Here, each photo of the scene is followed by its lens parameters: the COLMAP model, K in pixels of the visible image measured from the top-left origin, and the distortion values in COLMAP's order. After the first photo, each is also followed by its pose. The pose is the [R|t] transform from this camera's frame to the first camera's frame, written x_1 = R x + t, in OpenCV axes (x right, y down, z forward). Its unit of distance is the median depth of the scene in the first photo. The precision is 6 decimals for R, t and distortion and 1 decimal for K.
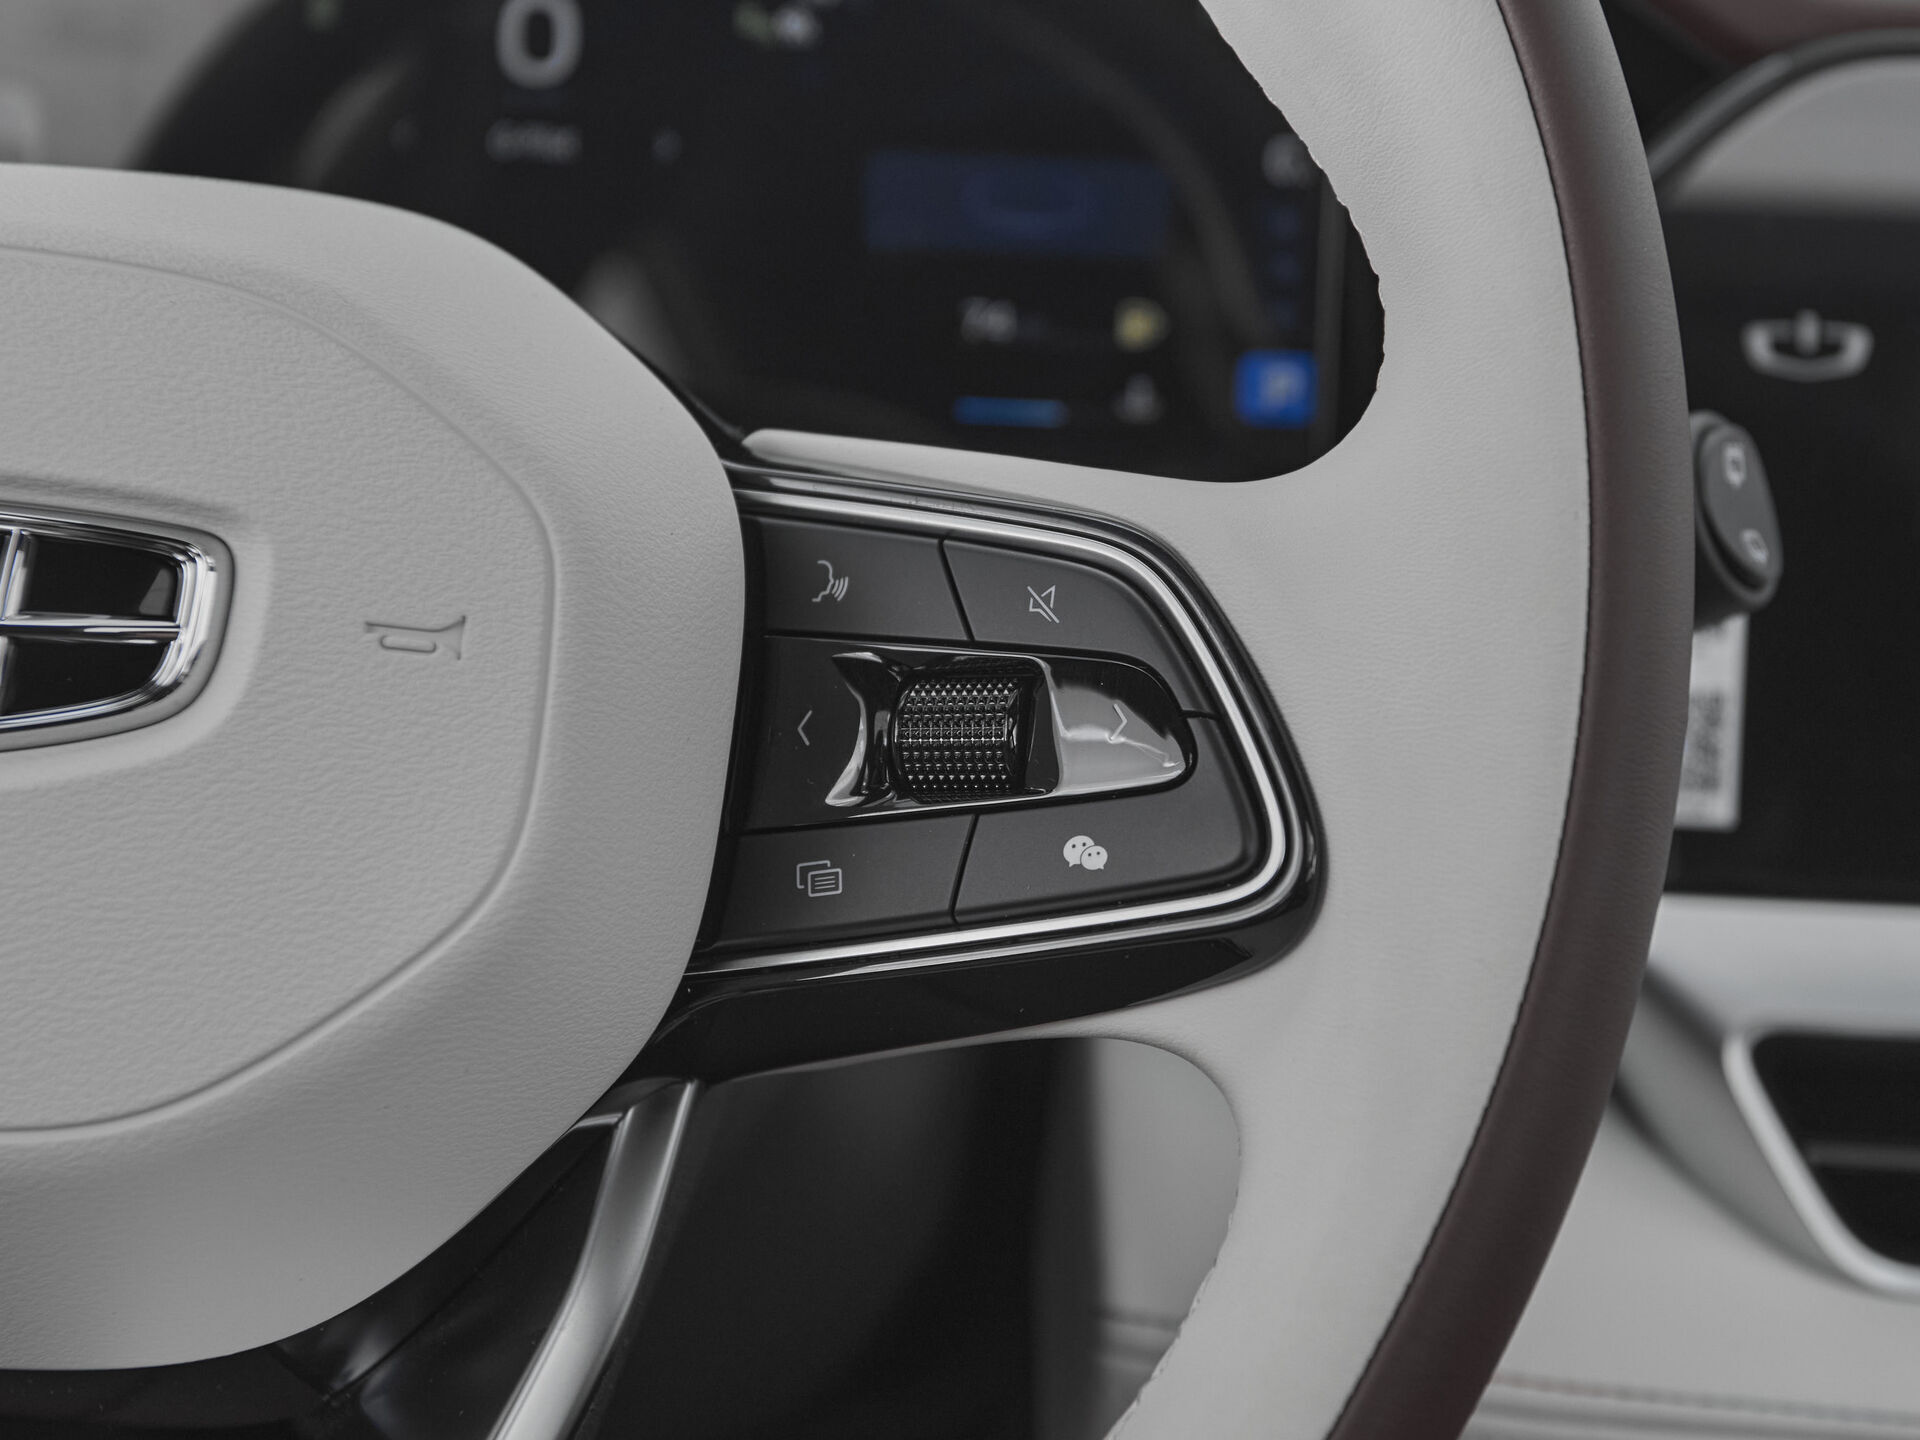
lens RADIAL K [[3144.8, 0, 1018.4], [0, 3144.8, 718.7], [0, 0, 1]] dist [0.078824, 0.000000]
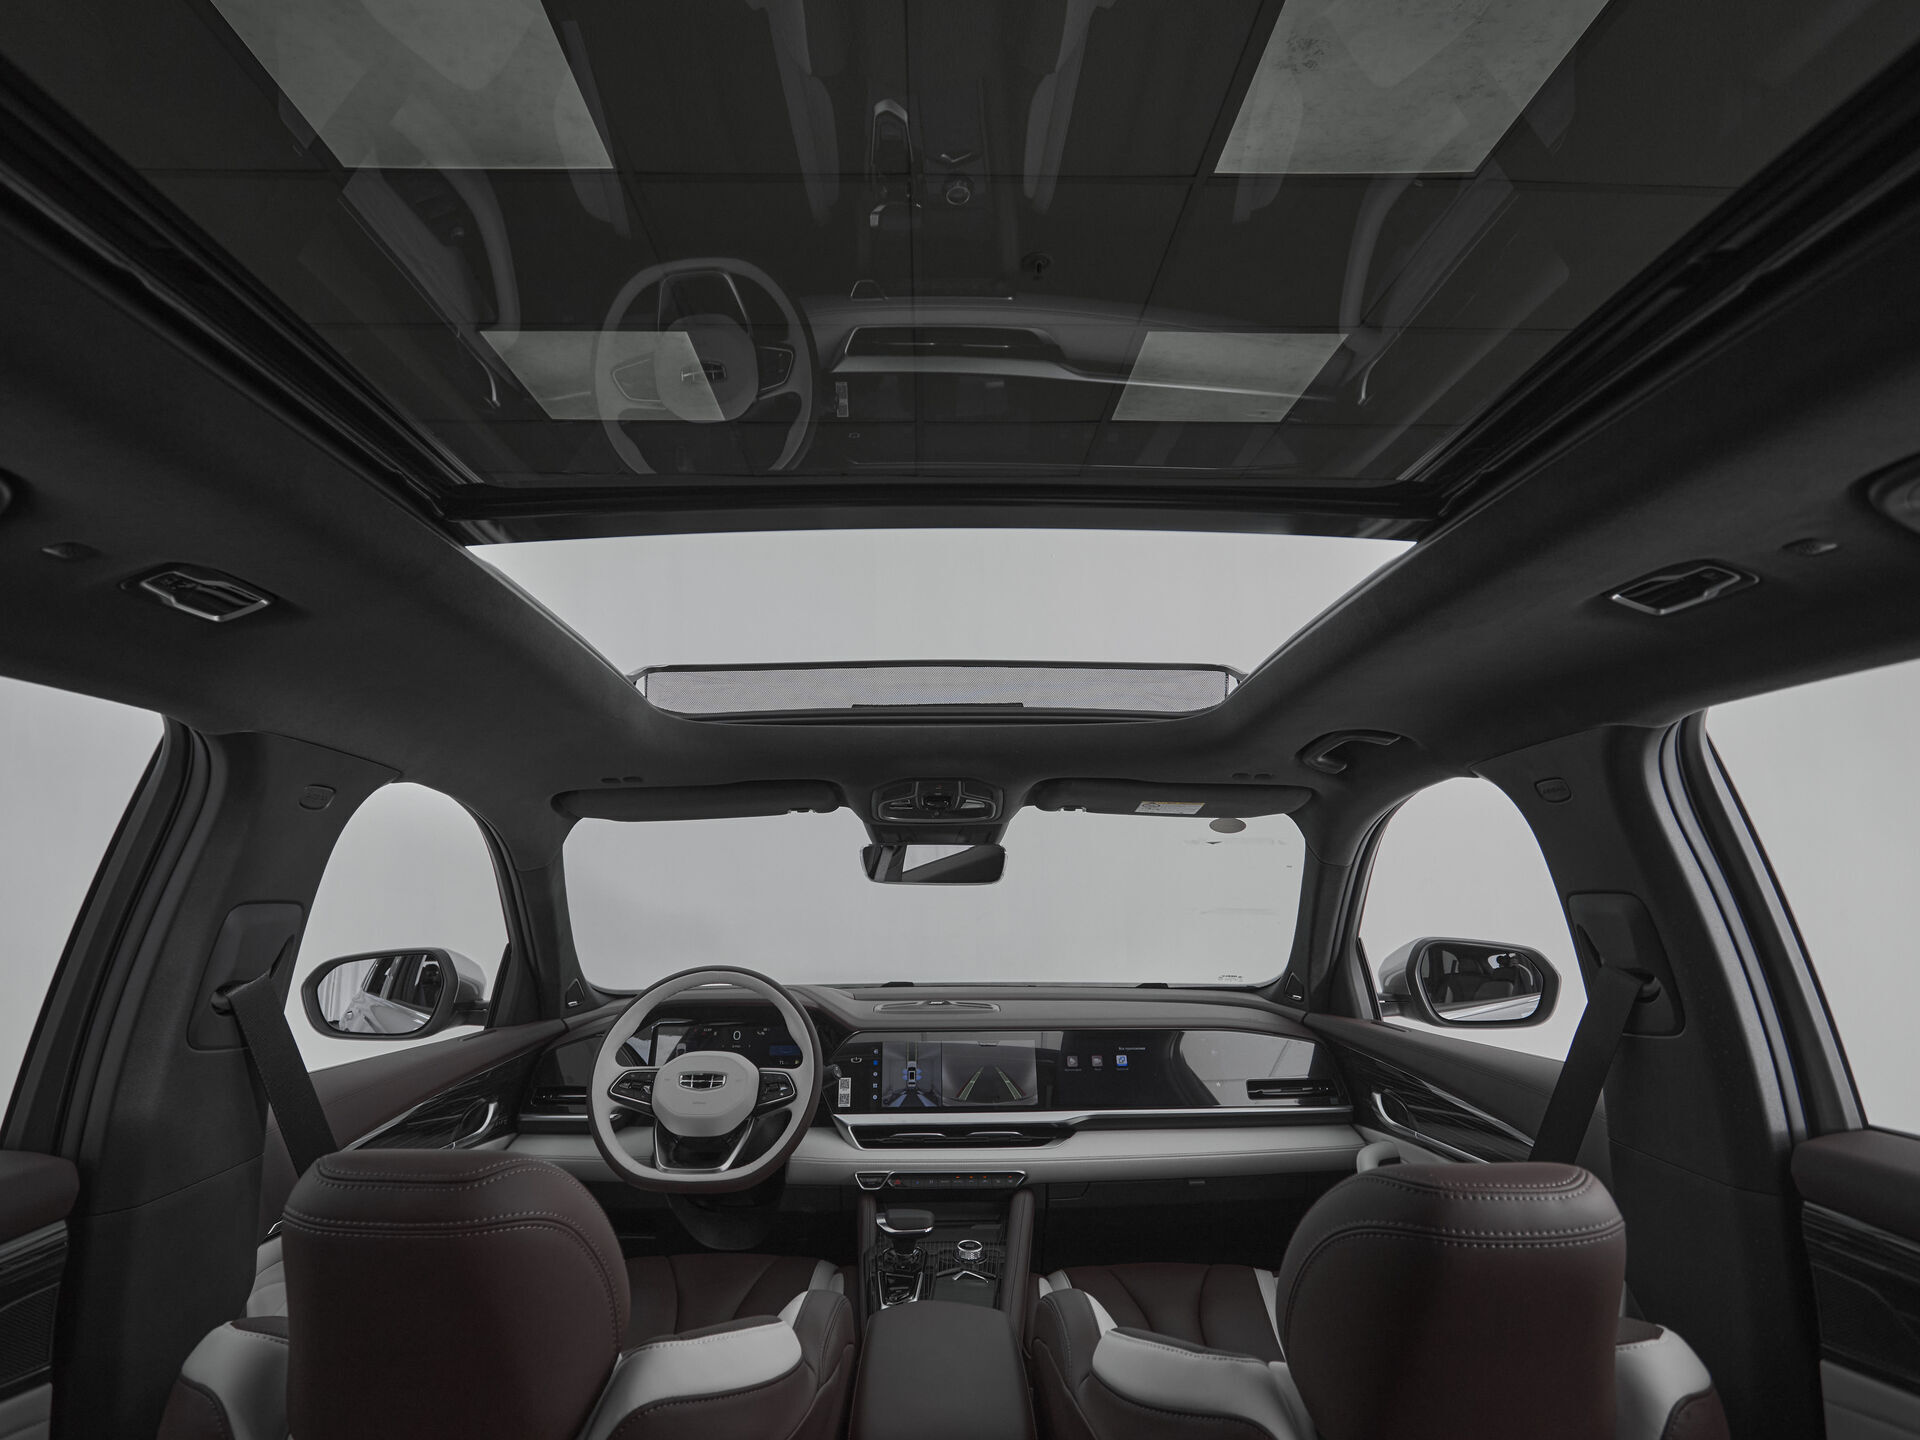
lens RADIAL K [[1025.5, 0, 953.4], [0, 1025.5, 723.7], [0, 0, 1]] dist [-0.009567, -0.000280]
pose [[0.993070, -0.010201, 0.117077, 0.274568], [0.062400, 0.889961, -0.451747, 0.716068], [-0.099585, 0.455922, 0.884431, -4.147165]]
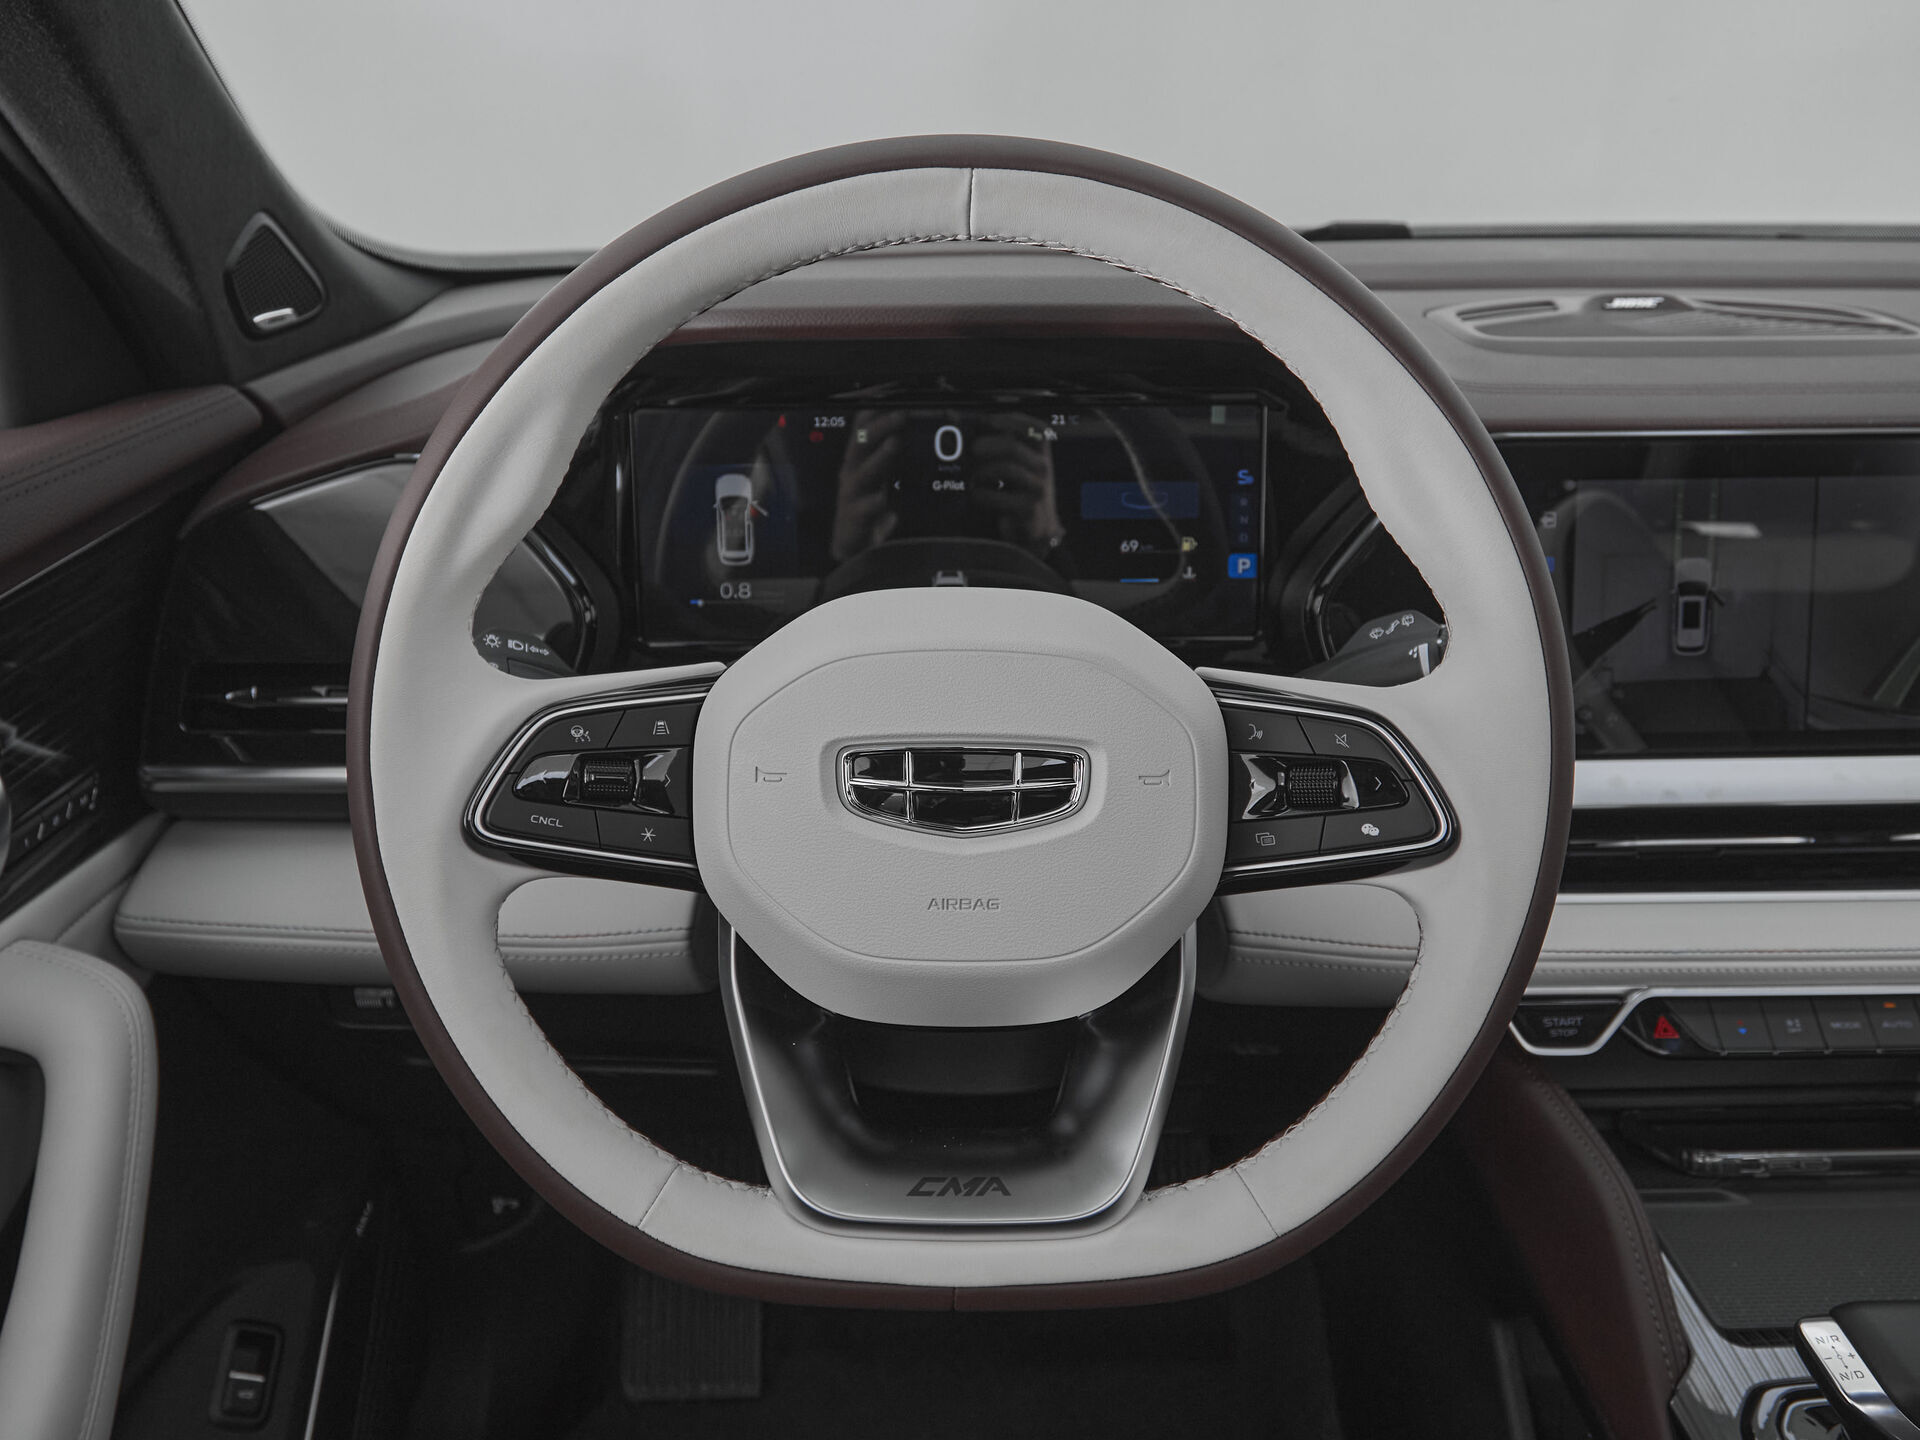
lens RADIAL K [[1416.2, 0, 951.9], [0, 1416.2, 731.7], [0, 0, 1]] dist [-0.001343, -0.005188]
pose [[0.994067, -0.072560, 0.081026, -0.451483], [0.062114, 0.990244, 0.124734, -0.228660], [-0.089287, -0.118961, 0.988876, -0.246659]]
